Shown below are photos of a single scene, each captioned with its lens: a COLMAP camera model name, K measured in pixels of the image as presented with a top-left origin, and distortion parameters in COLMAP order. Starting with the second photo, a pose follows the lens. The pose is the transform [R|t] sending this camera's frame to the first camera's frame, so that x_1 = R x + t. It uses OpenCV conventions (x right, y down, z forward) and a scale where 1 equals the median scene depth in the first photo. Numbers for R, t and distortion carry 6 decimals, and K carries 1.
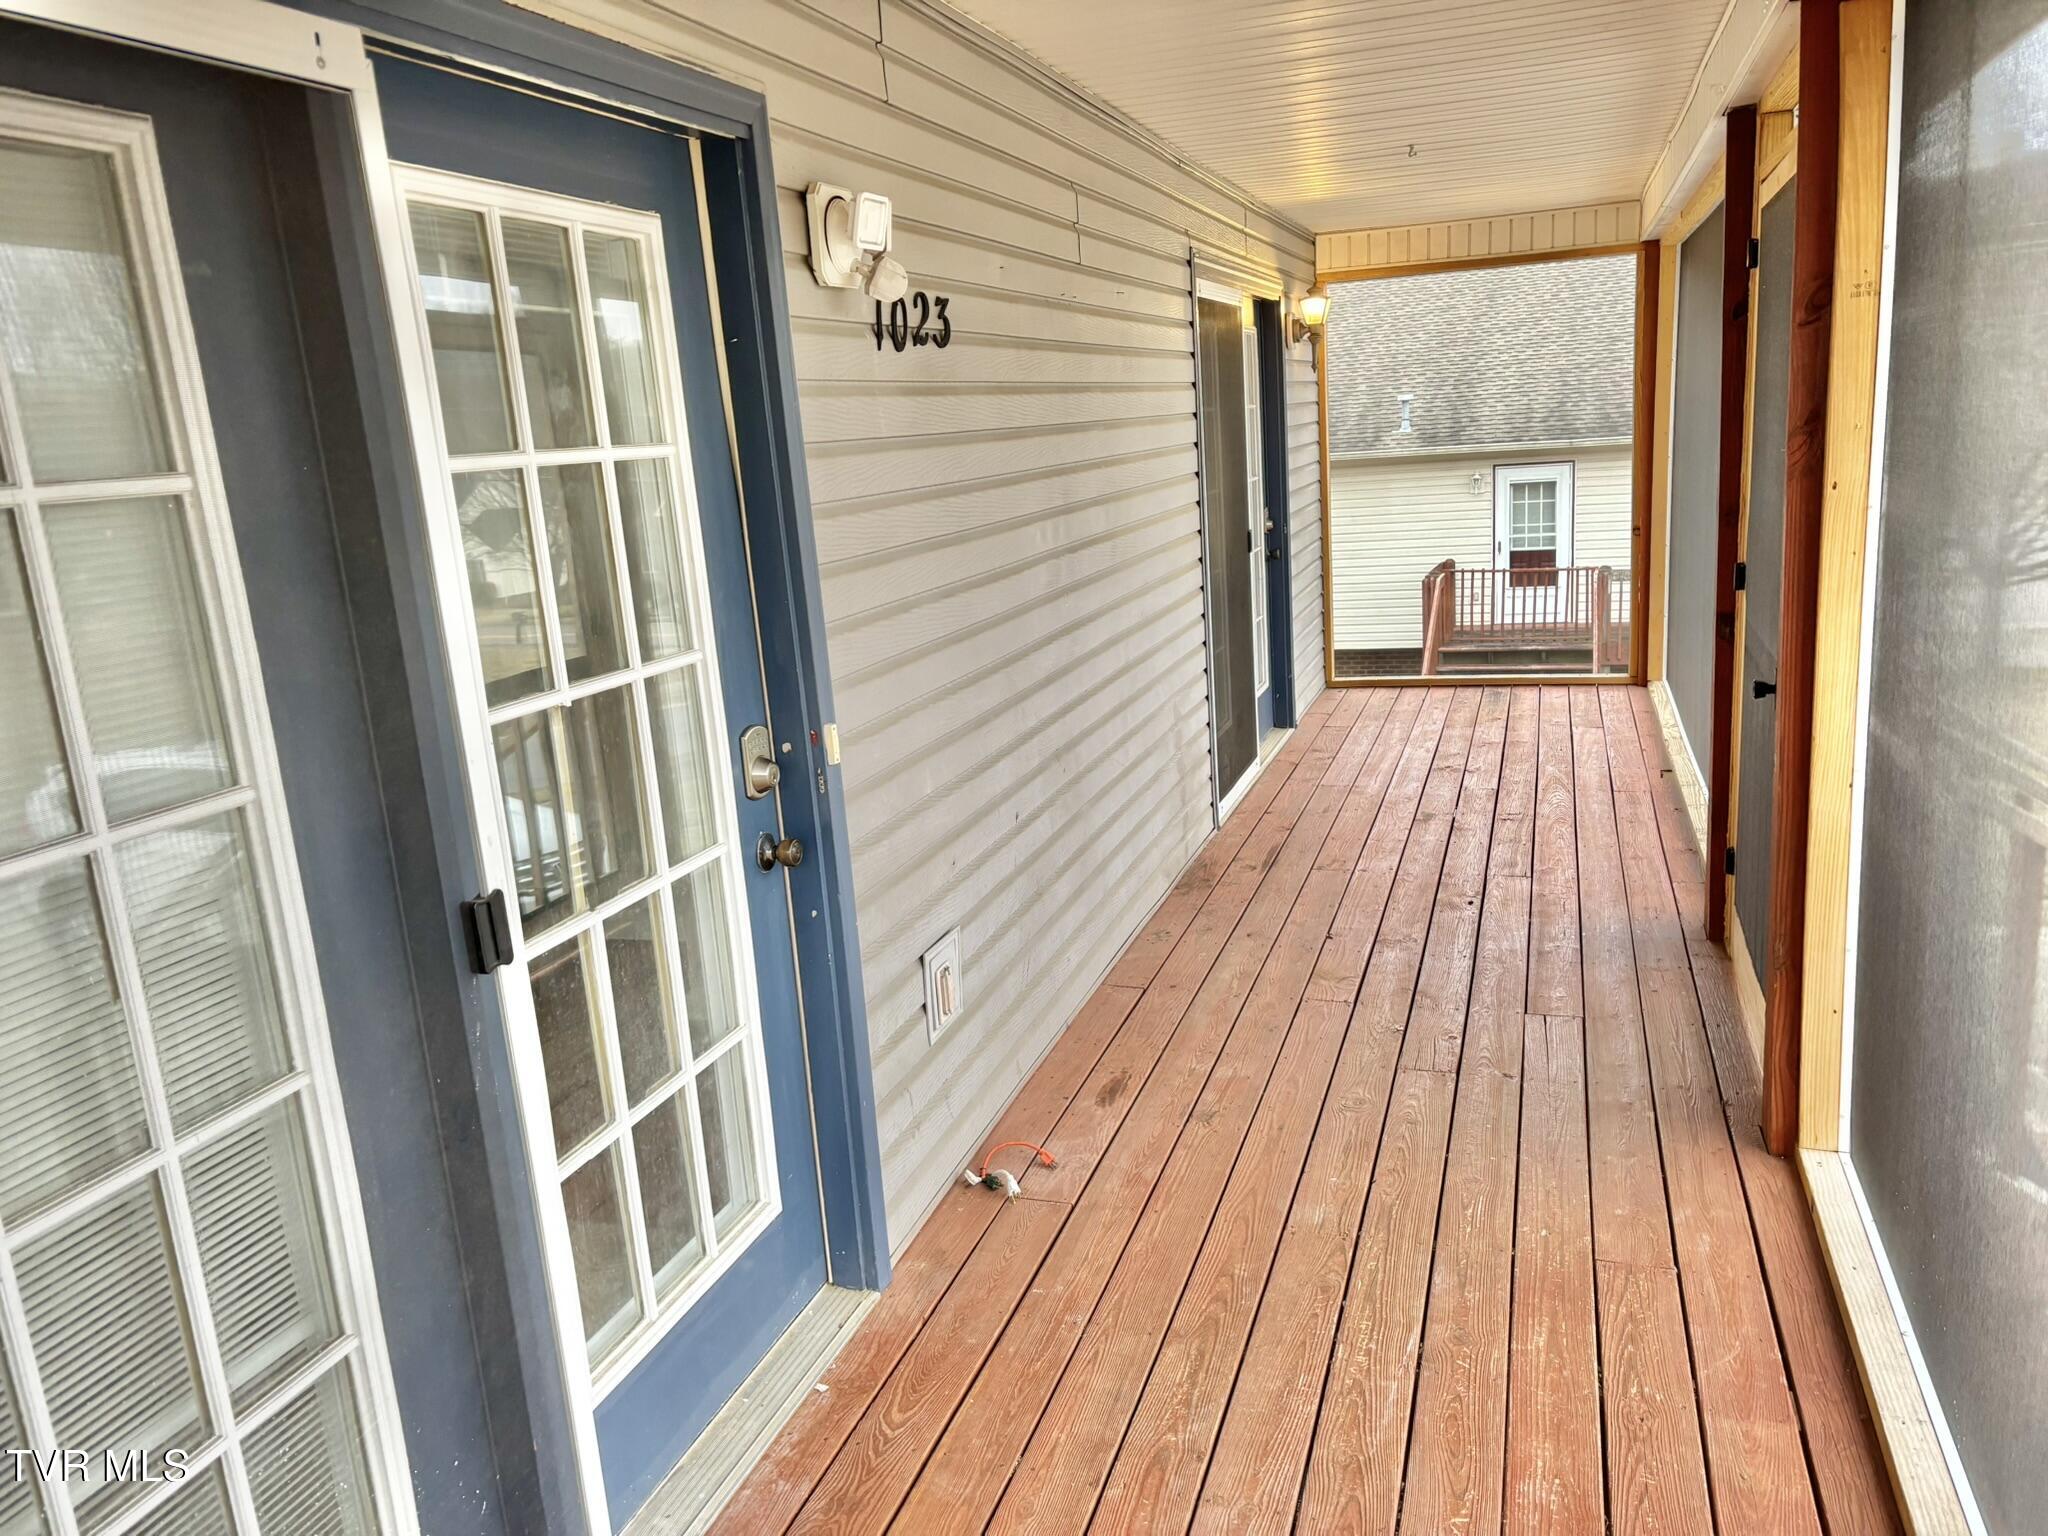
lens RADIAL K [[1532.0, 0, 1037.7], [0, 1532.0, 780.2], [0, 0, 1]] dist [0.002968, 0.000191]
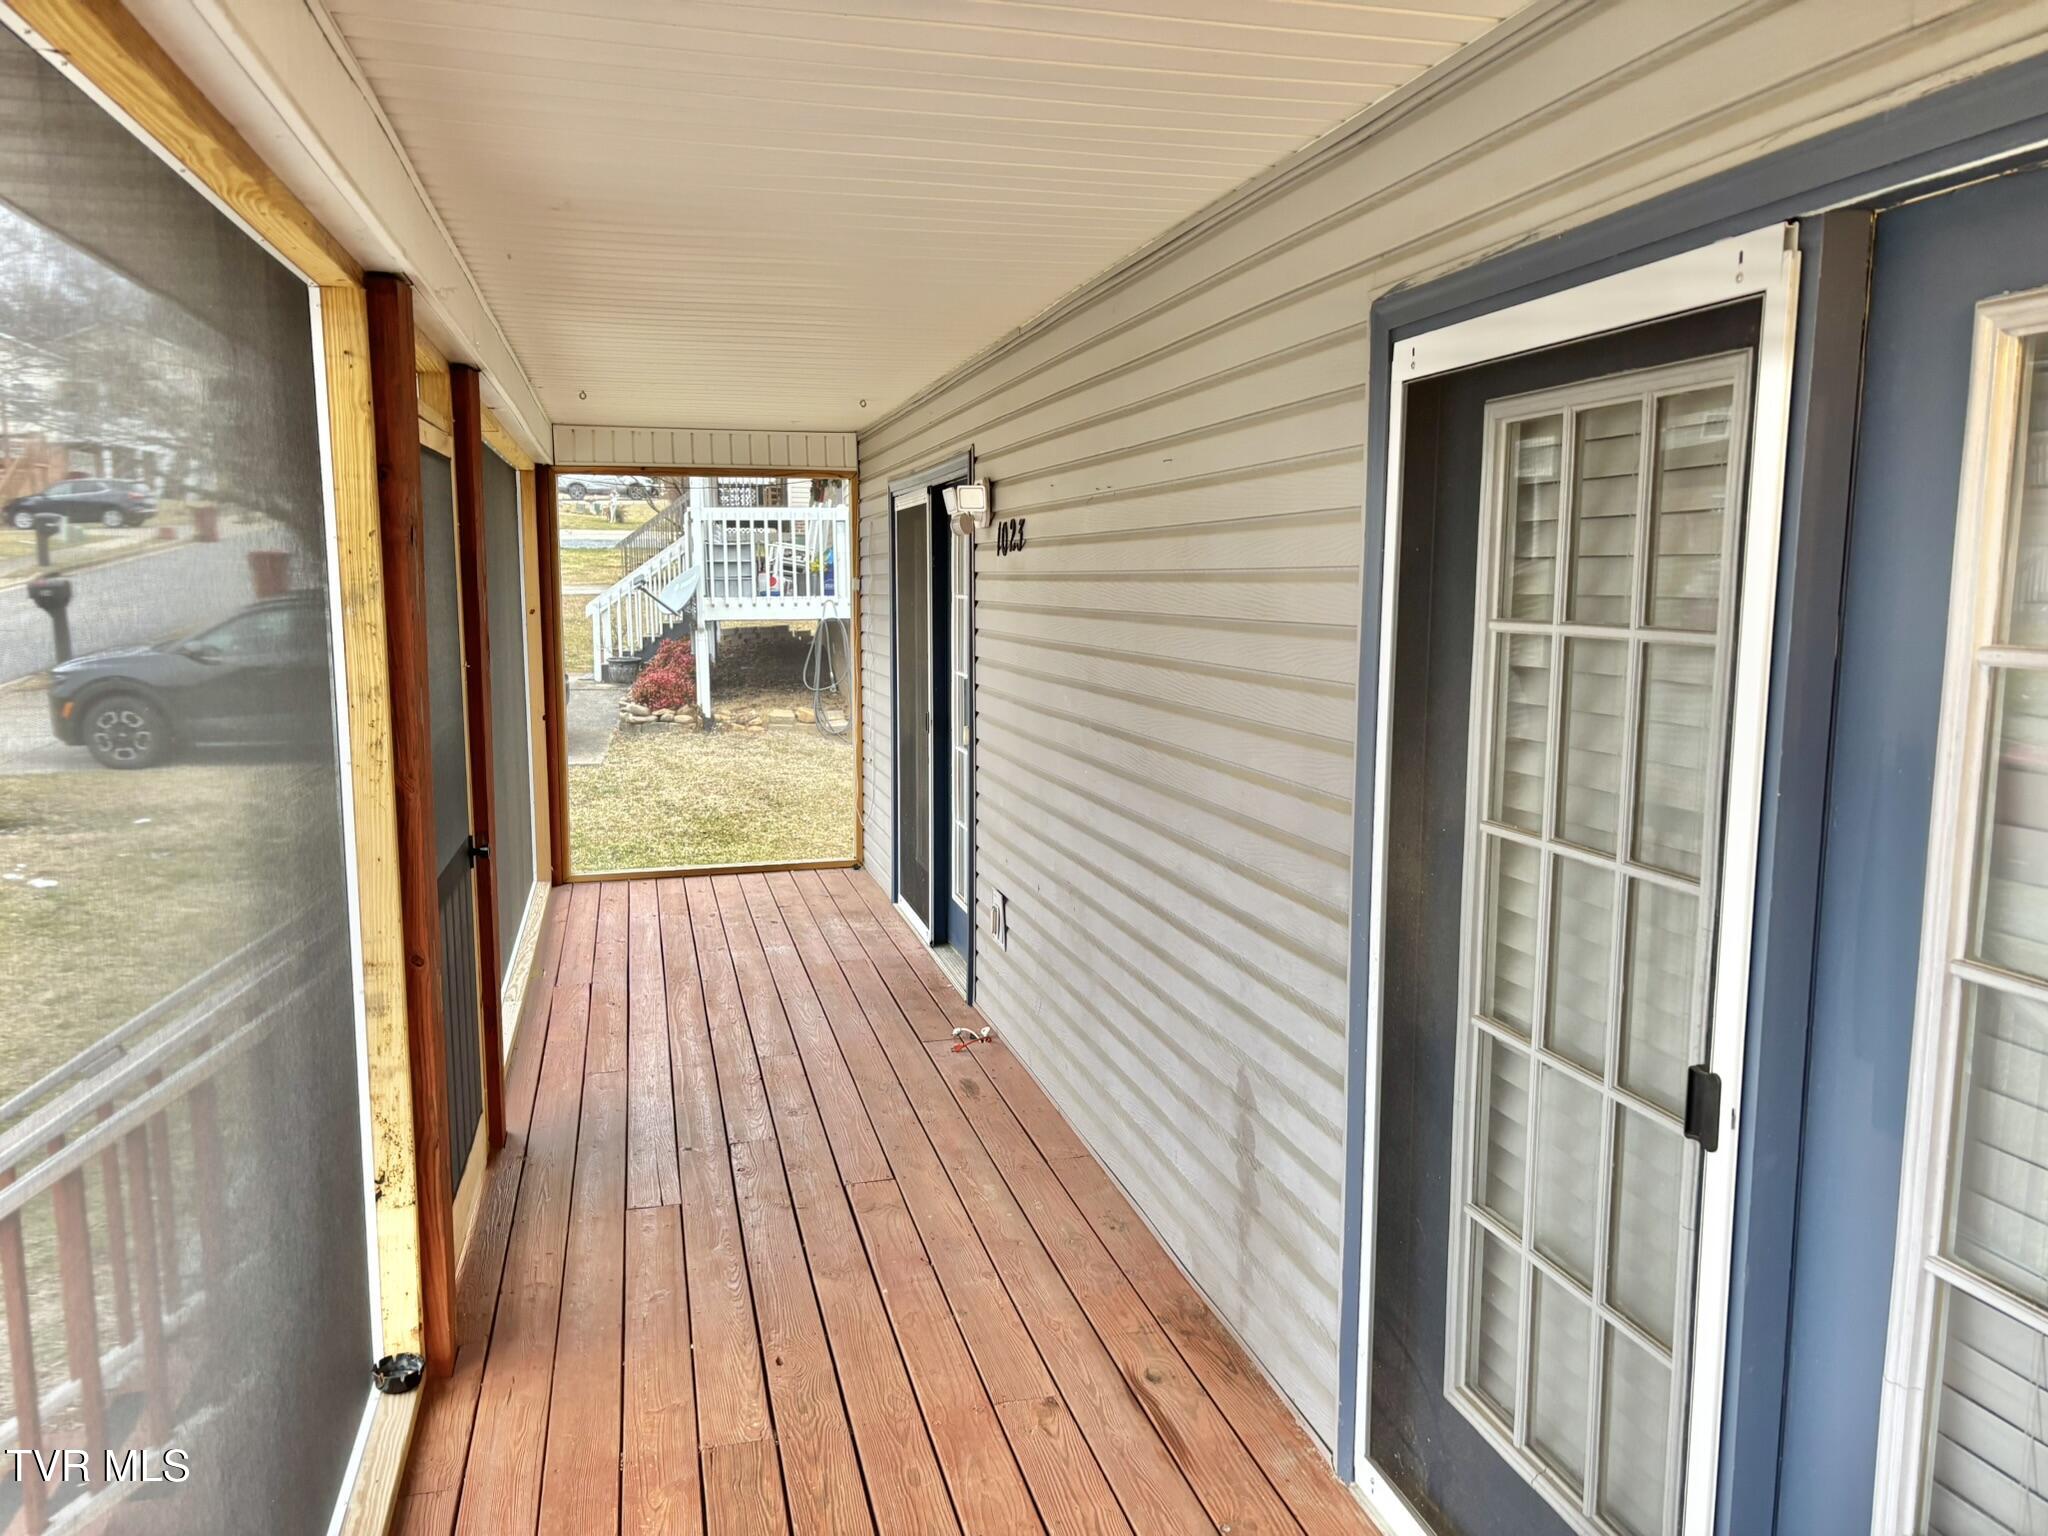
lens RADIAL K [[1532.0, 0, 1032.6], [0, 1532.0, 765.6], [0, 0, 1]] dist [0.002968, 0.000191]
pose [[-0.842077, 0.129971, -0.523463, 0.639460], [-0.073371, 0.933906, 0.349910, -0.513729], [0.534343, 0.333058, -0.776884, 1.885207]]
